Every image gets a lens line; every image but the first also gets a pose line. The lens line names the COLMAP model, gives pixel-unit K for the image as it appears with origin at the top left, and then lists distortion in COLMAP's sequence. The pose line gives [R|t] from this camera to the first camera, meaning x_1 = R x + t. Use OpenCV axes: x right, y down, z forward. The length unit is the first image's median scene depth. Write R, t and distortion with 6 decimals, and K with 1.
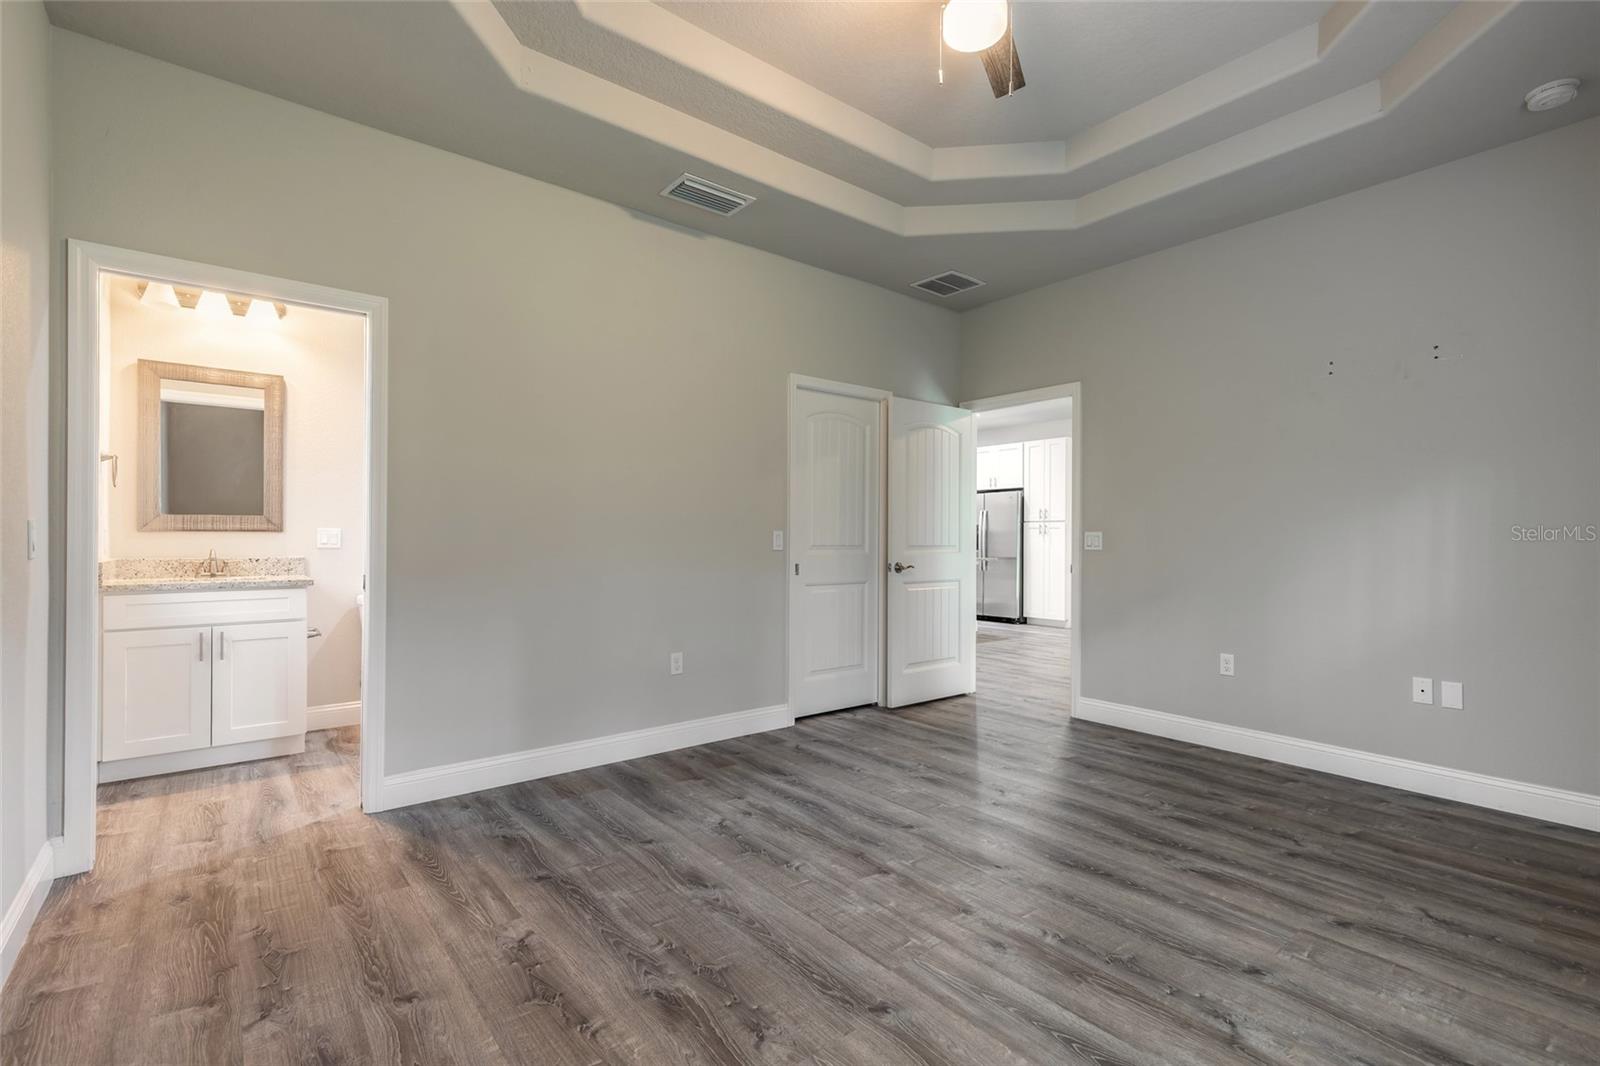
lens RADIAL K [[732.2, 0, 790.1], [0, 732.2, 541.4], [0, 0, 1]] dist [0.005131, -0.000227]
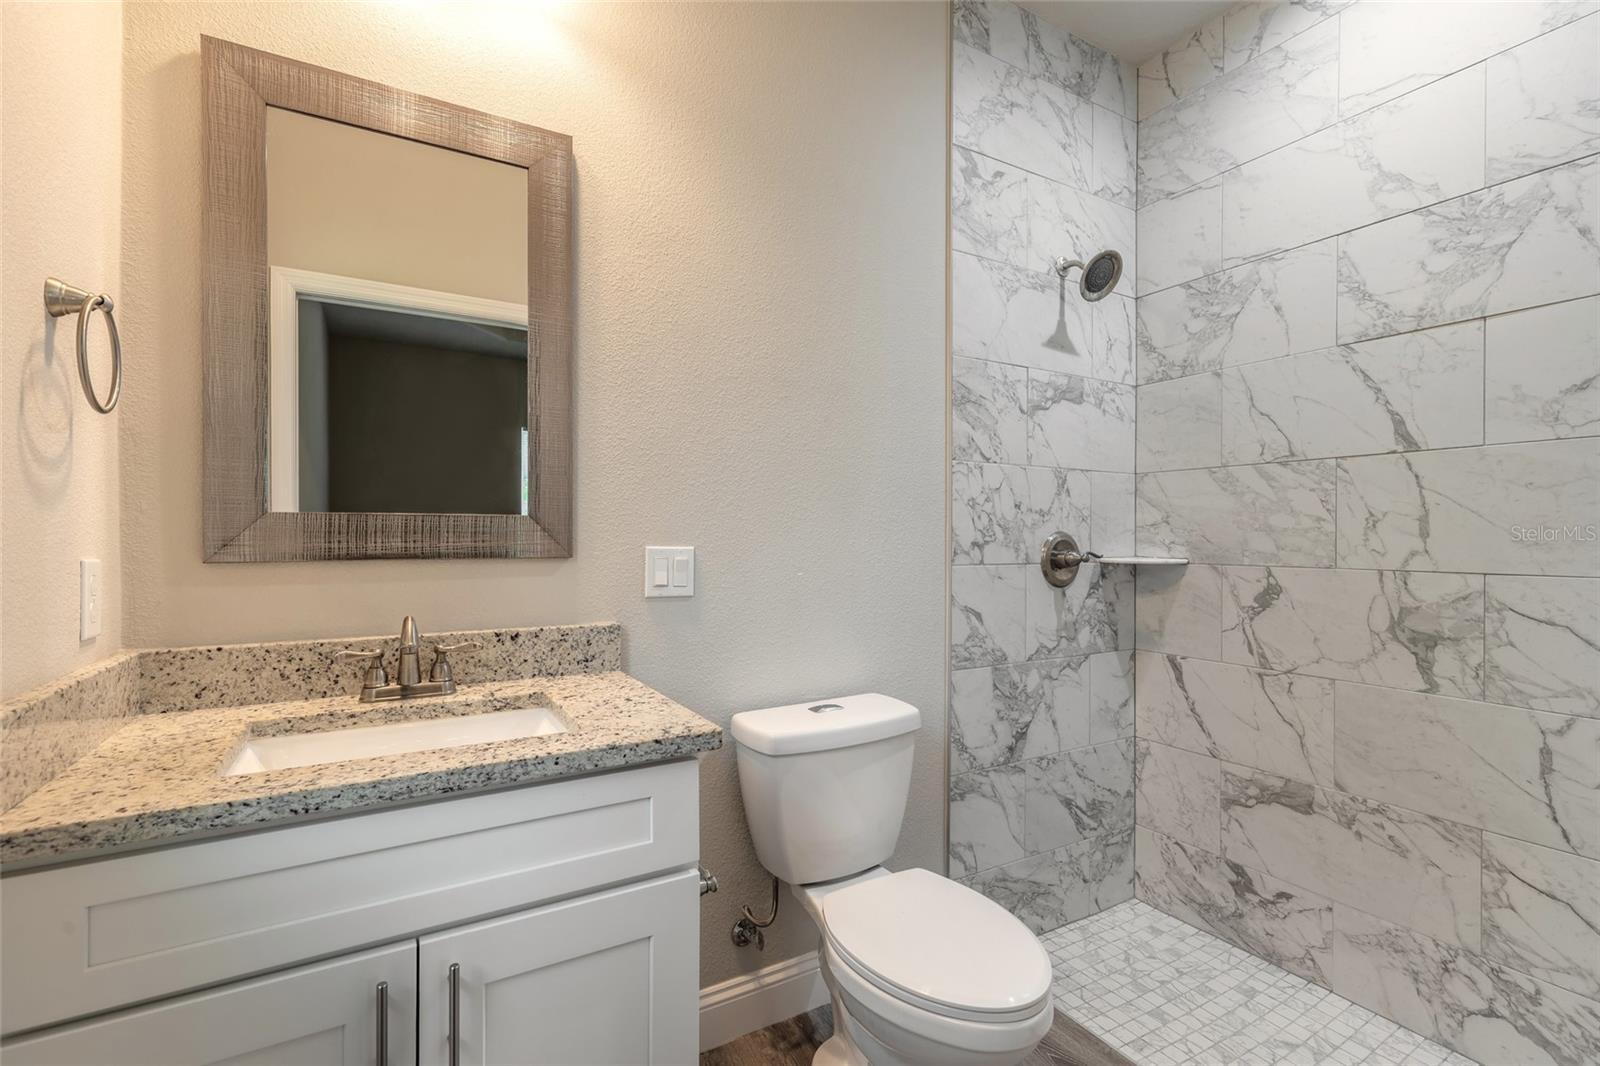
lens RADIAL K [[732.2, 0, 783.7], [0, 732.2, 540.1], [0, 0, 1]] dist [0.005131, -0.000227]
pose [[0.987214, -0.003915, -0.159352, -0.566535], [0.003638, 0.999991, -0.002031, -0.021961], [0.159359, 0.001425, 0.987220, 0.701100]]
